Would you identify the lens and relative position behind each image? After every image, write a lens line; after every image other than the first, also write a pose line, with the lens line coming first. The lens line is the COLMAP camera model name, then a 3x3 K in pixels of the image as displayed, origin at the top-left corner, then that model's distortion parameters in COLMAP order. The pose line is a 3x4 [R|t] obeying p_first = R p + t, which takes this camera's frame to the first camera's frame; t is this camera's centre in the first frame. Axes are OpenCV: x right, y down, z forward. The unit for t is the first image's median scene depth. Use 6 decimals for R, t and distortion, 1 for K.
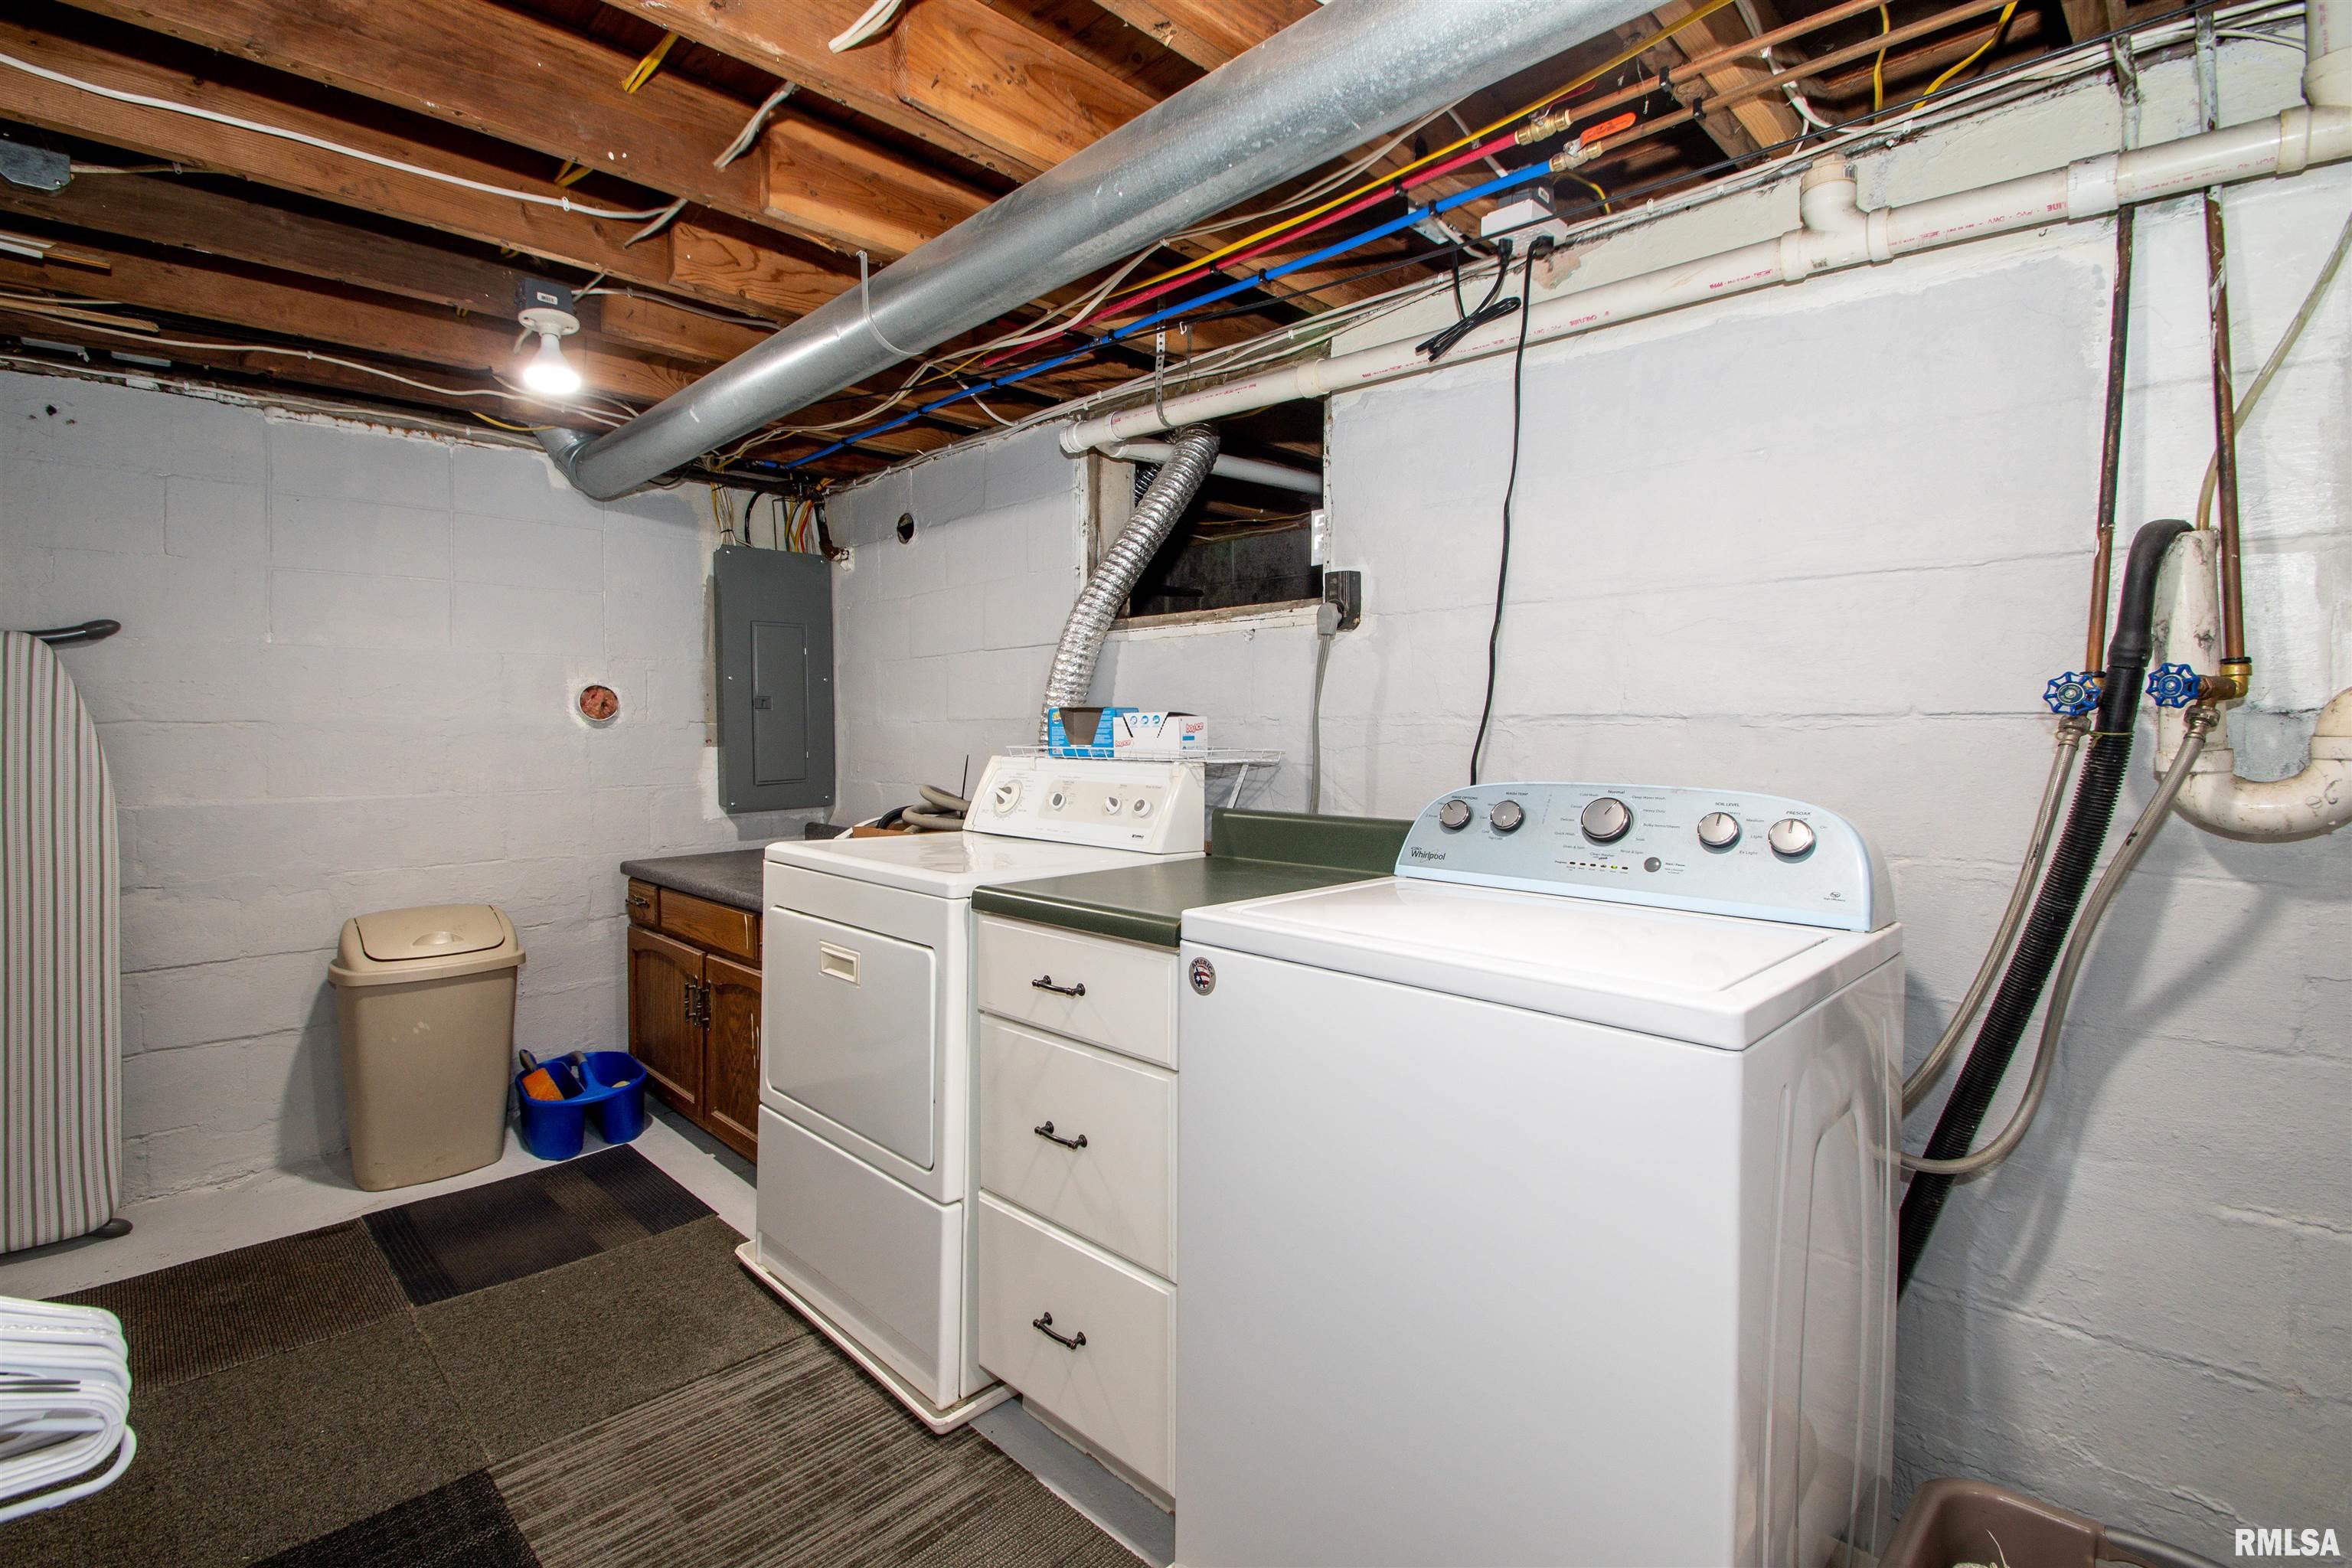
lens RADIAL K [[1045.7, 0, 1176.0], [0, 1045.7, 784.0], [0, 0, 1]] dist [-0.002359, -0.001340]
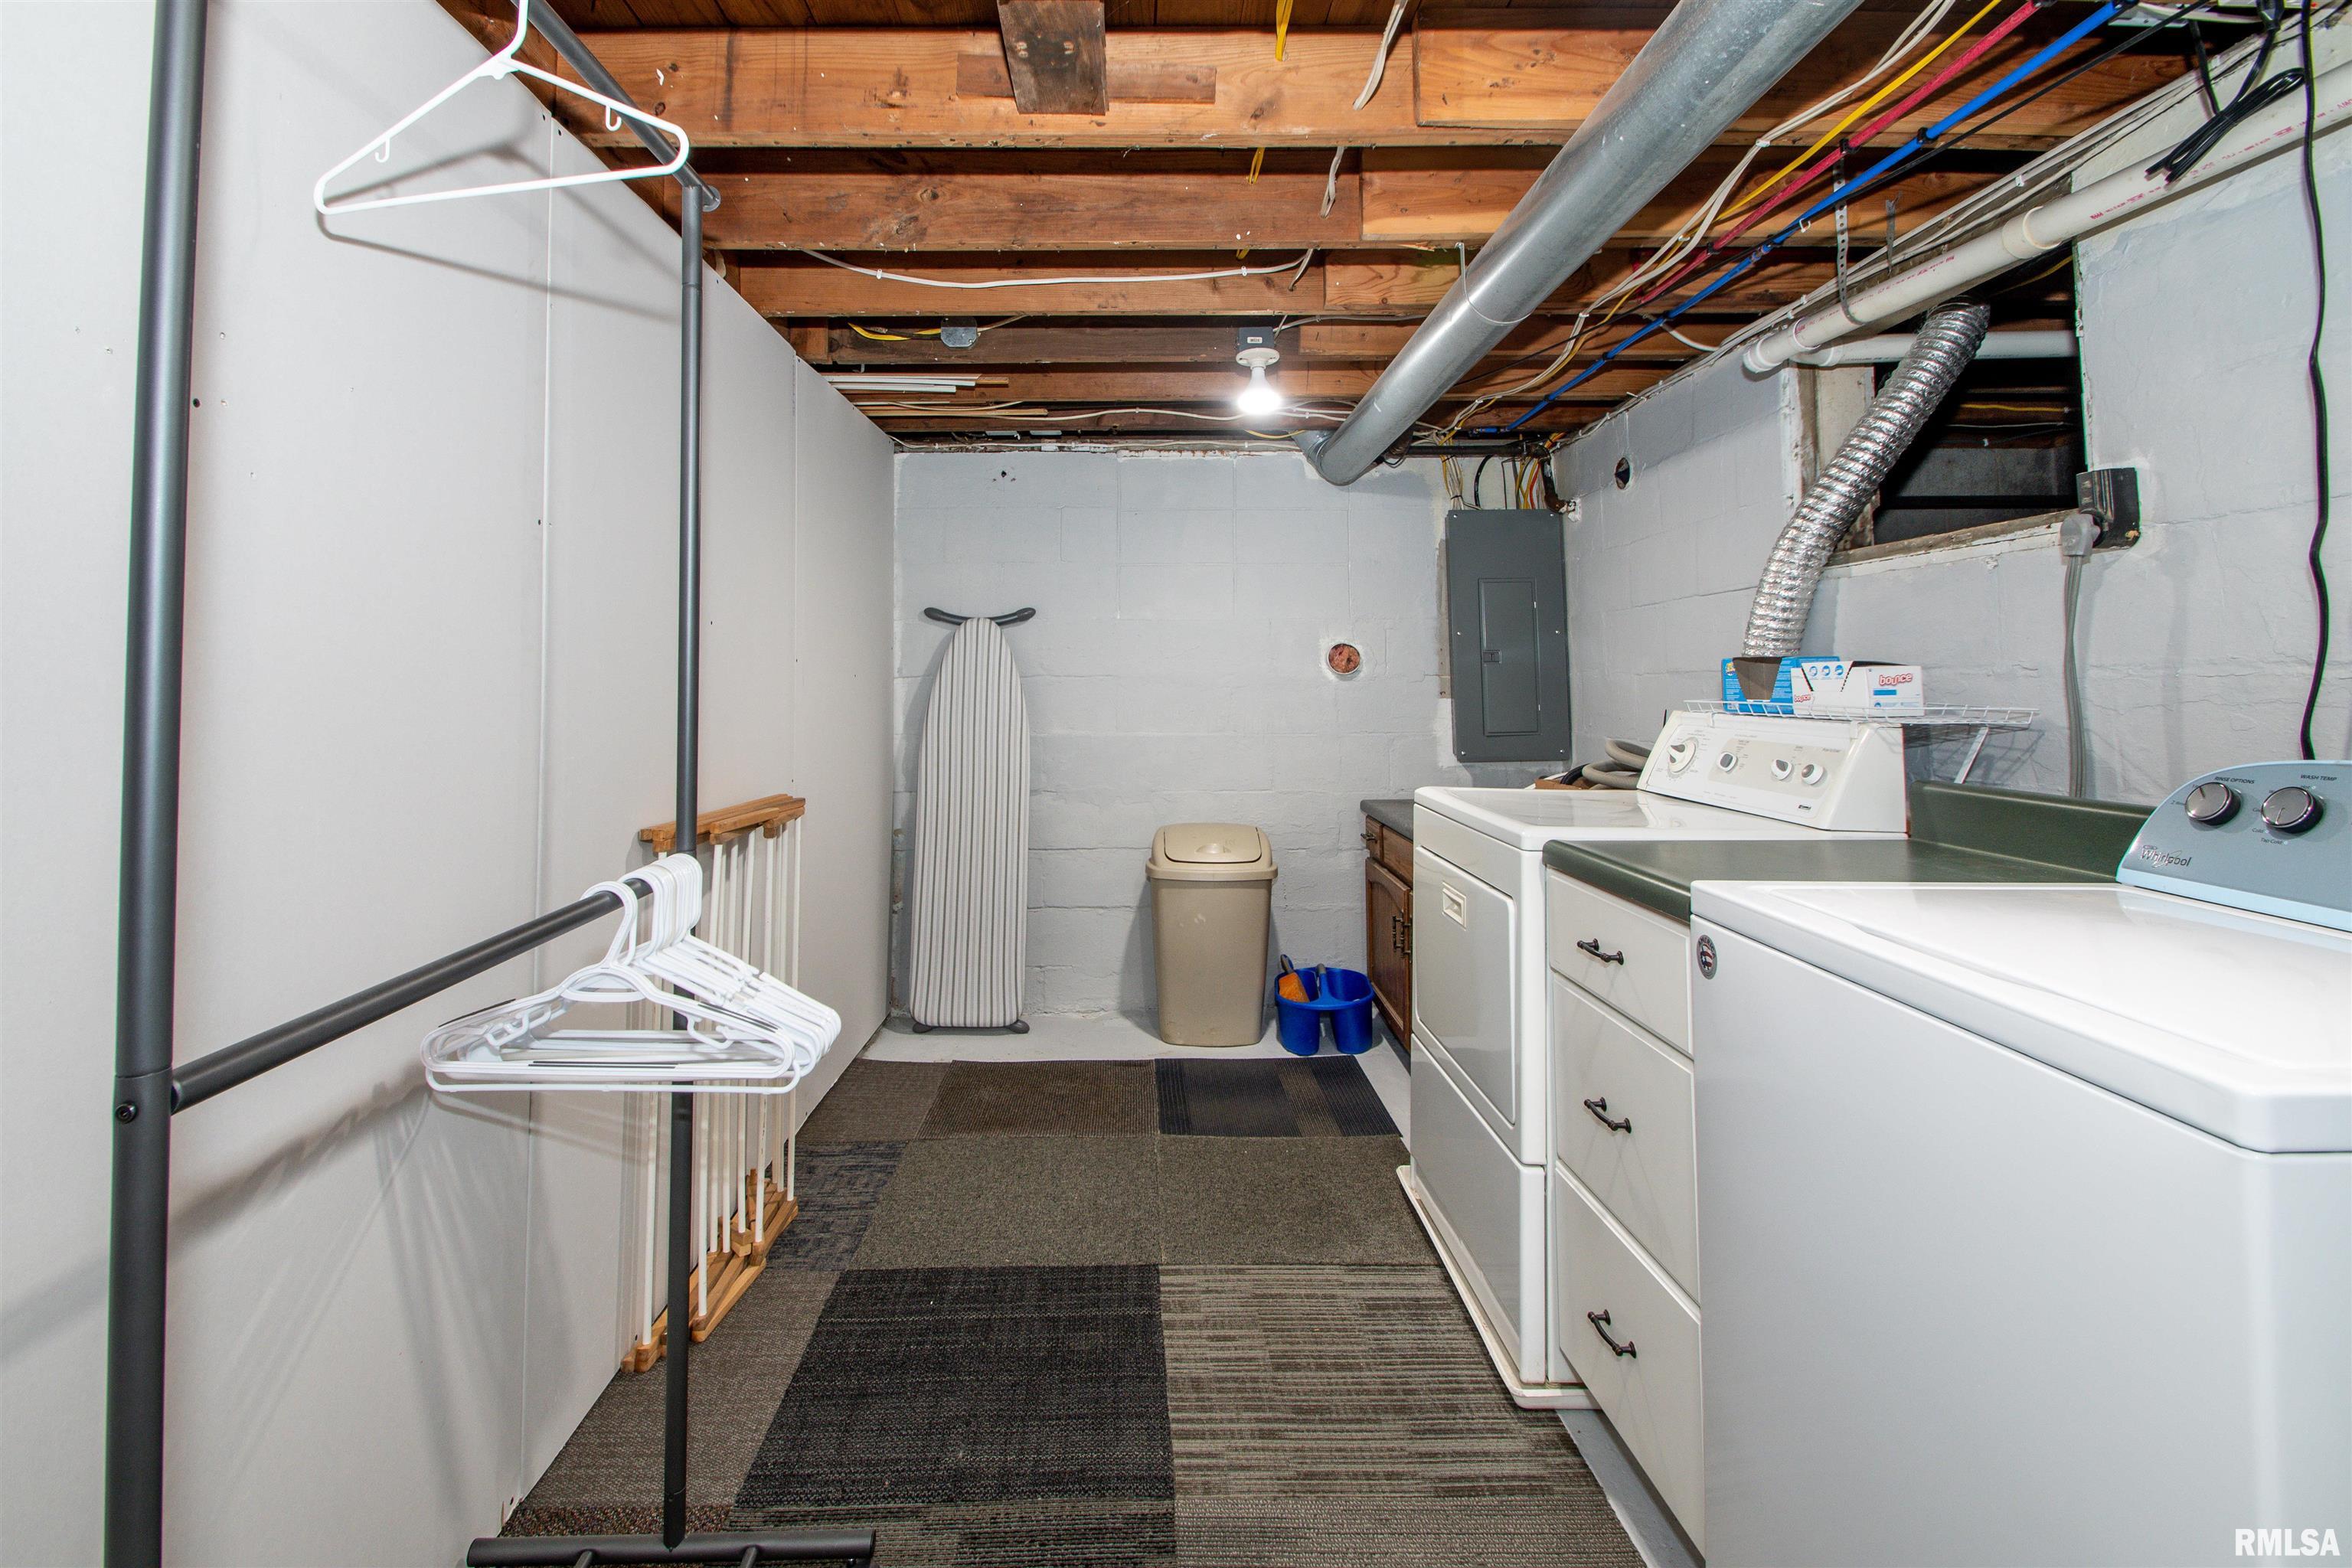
lens RADIAL K [[1074.8, 0, 1173.8], [0, 1074.8, 672.4], [0, 0, 1]] dist [0.000854, 0.000190]
pose [[0.745663, -0.004922, -0.666305, 0.148924], [-0.036290, 0.998189, -0.047986, 0.000918], [0.665335, 0.059962, 0.744133, 0.000107]]
